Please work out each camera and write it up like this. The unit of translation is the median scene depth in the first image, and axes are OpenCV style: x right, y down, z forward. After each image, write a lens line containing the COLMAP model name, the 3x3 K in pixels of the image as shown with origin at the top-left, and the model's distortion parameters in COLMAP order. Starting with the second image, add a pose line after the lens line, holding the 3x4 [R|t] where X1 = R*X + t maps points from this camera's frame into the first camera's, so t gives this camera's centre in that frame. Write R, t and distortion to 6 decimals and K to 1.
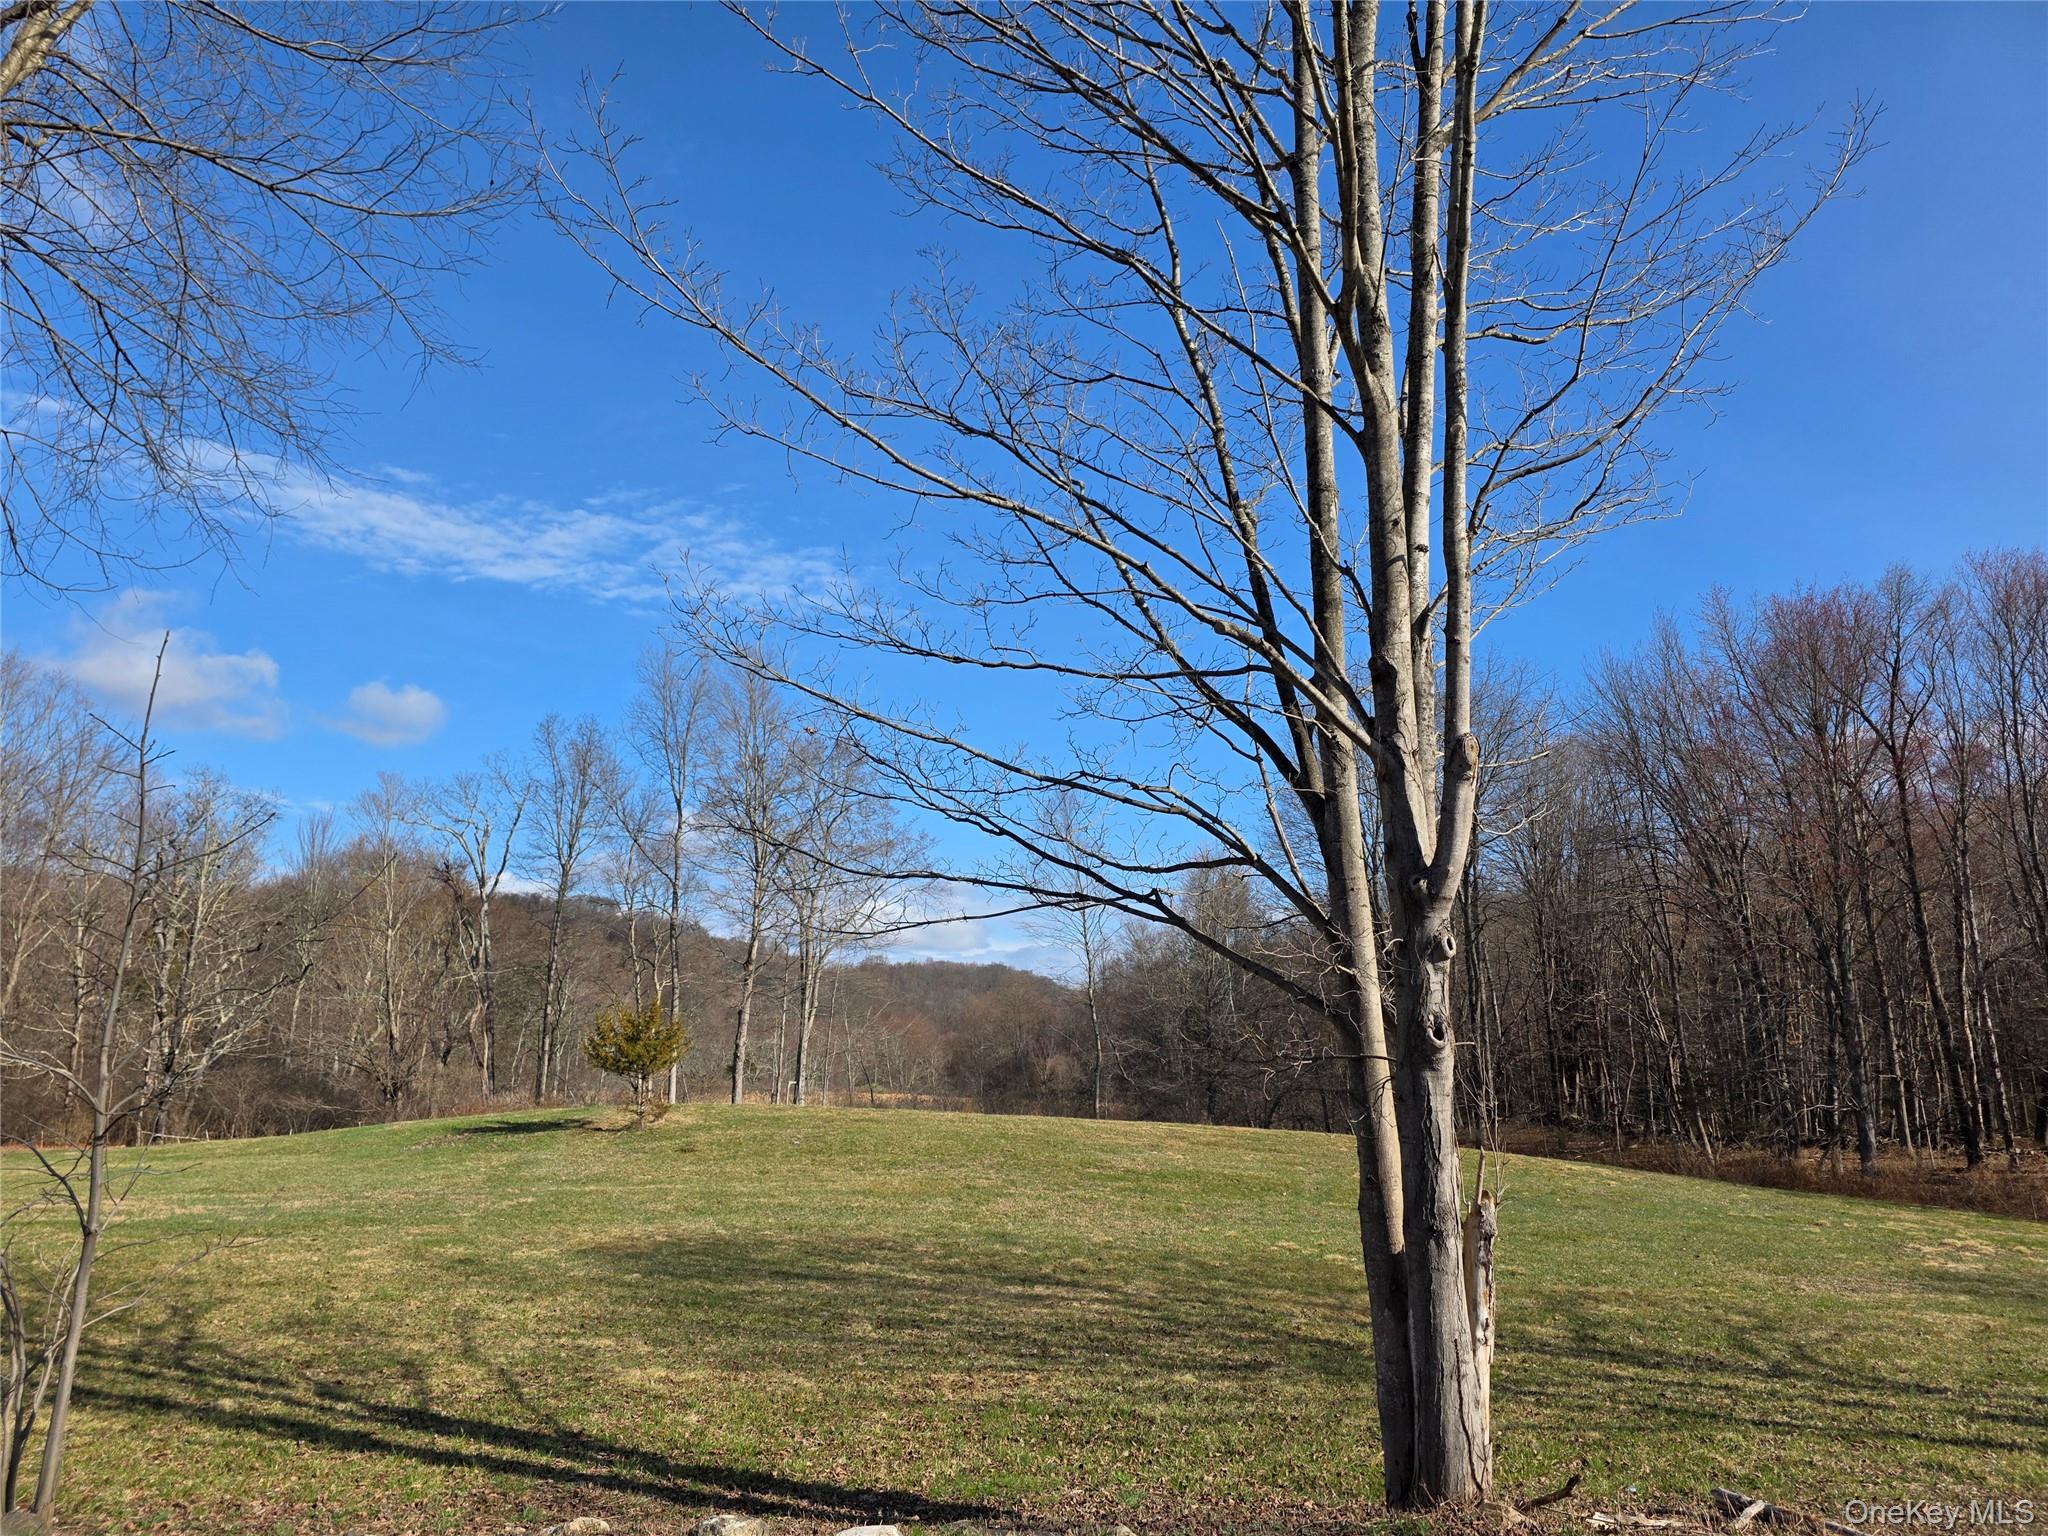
lens RADIAL K [[1373.1, 0, 1024.0], [0, 1373.1, 768.0], [0, 0, 1]] dist [0.000666, 0.000024]
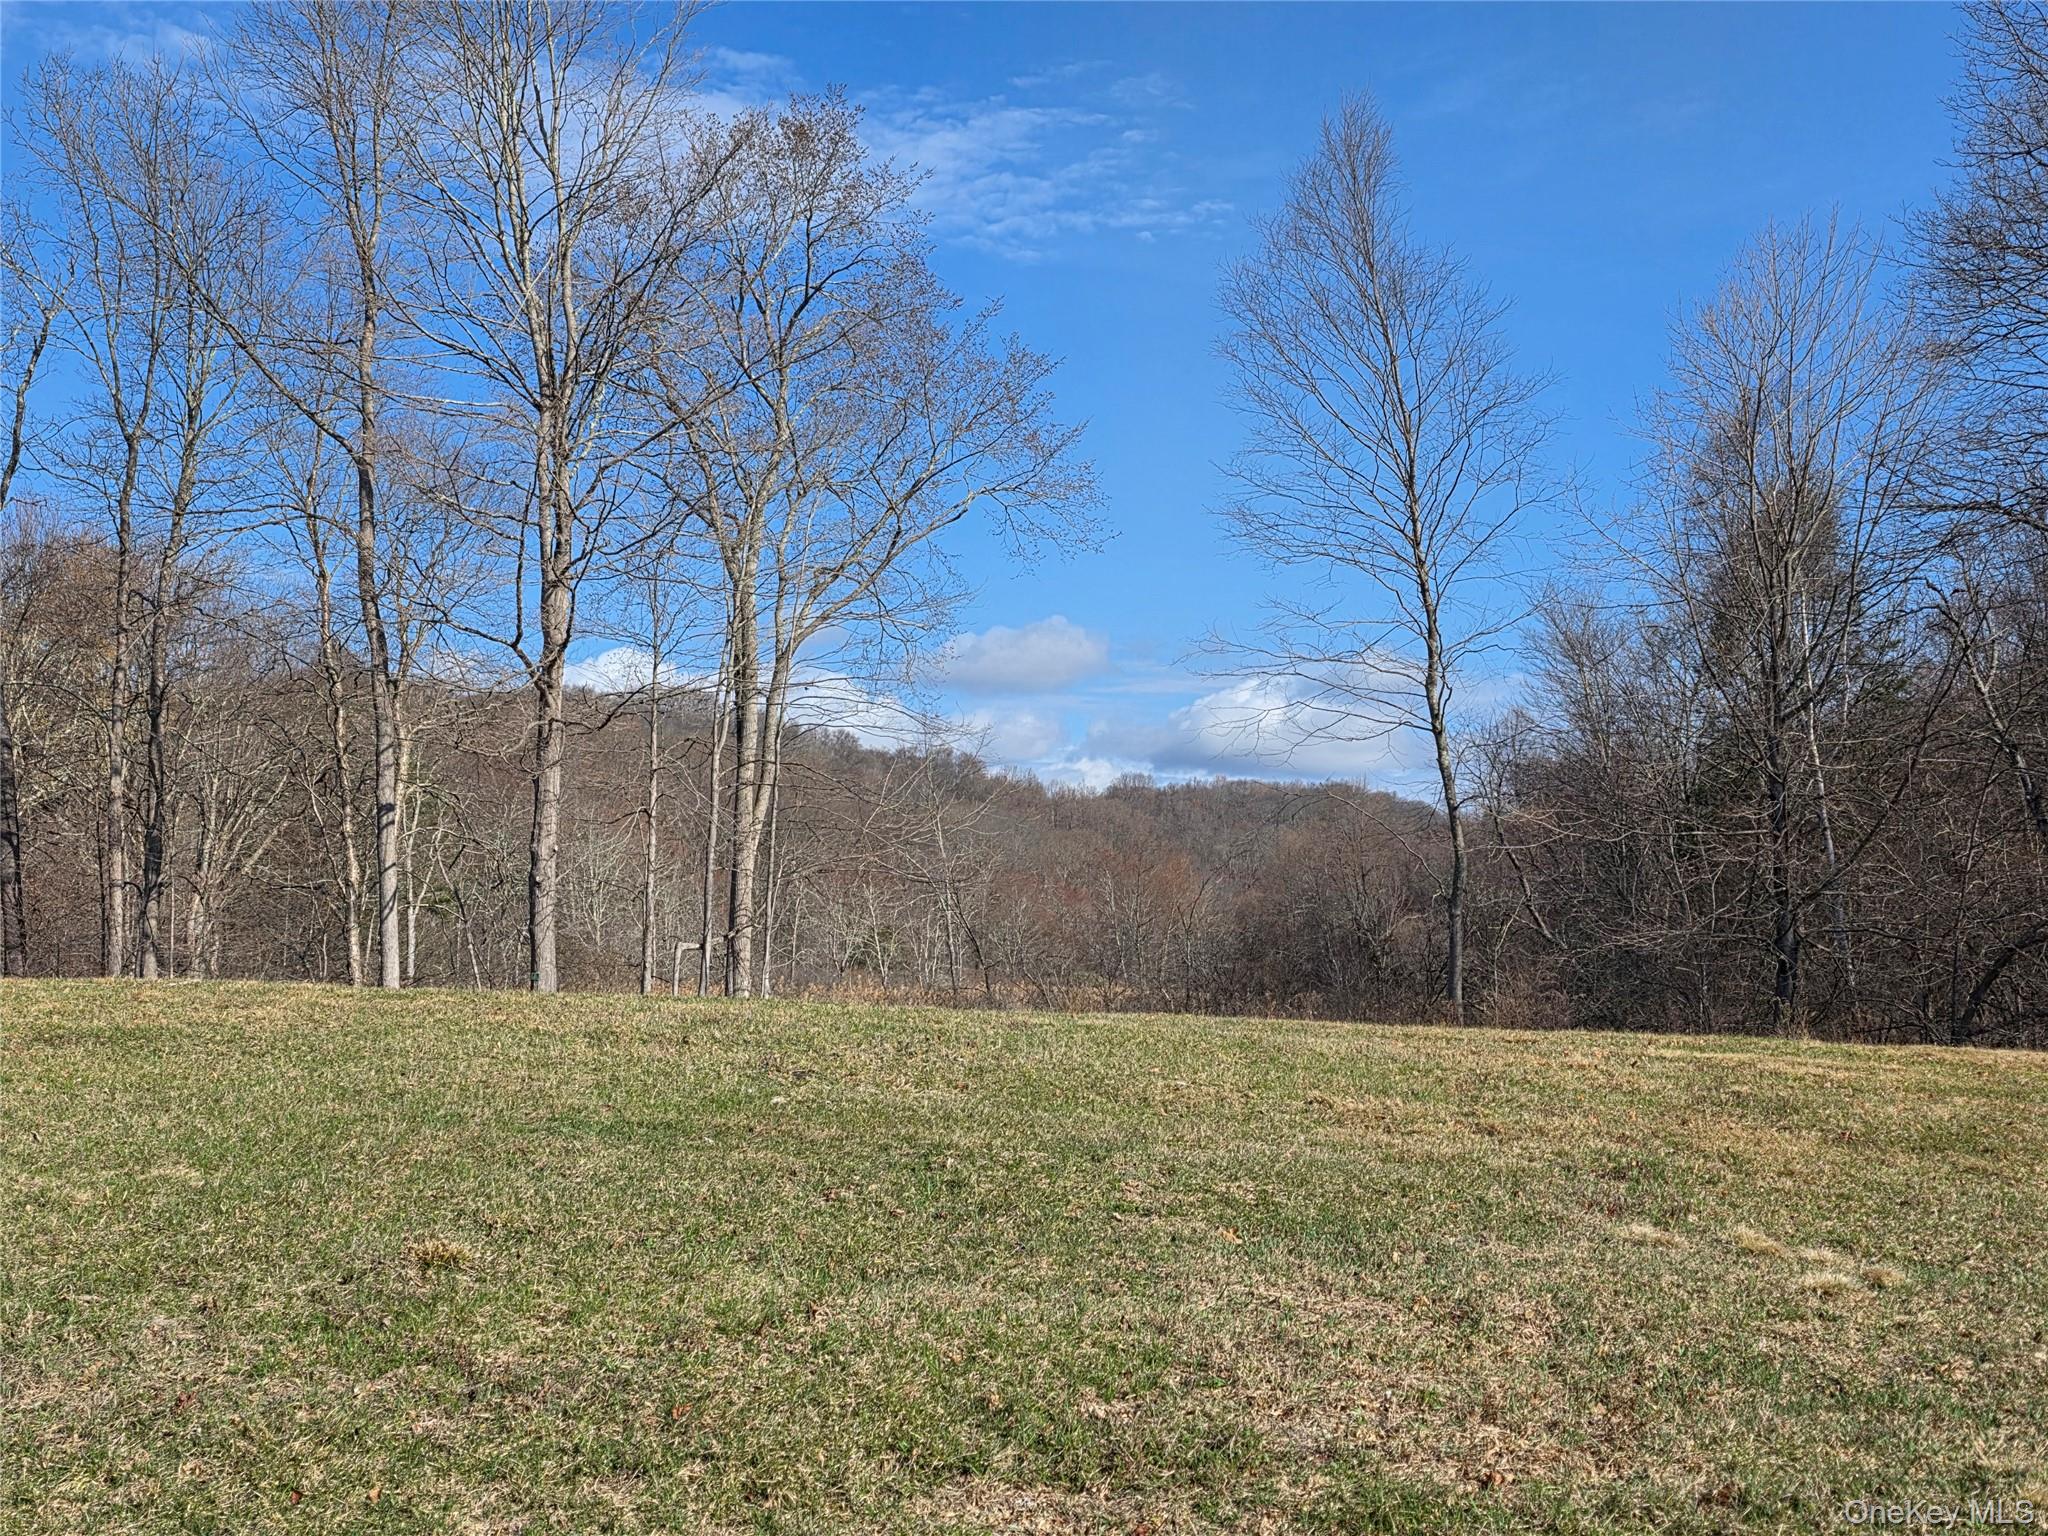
lens RADIAL K [[2203.9, 0, 1024.0], [0, 2203.9, 768.0], [0, 0, 1]] dist [-0.001637, -0.001117]
pose [[0.986145, -0.027520, -0.163589, 0.032589], [0.048292, 0.991057, 0.124390, 0.094588], [0.158702, -0.130567, 0.978655, 0.365593]]
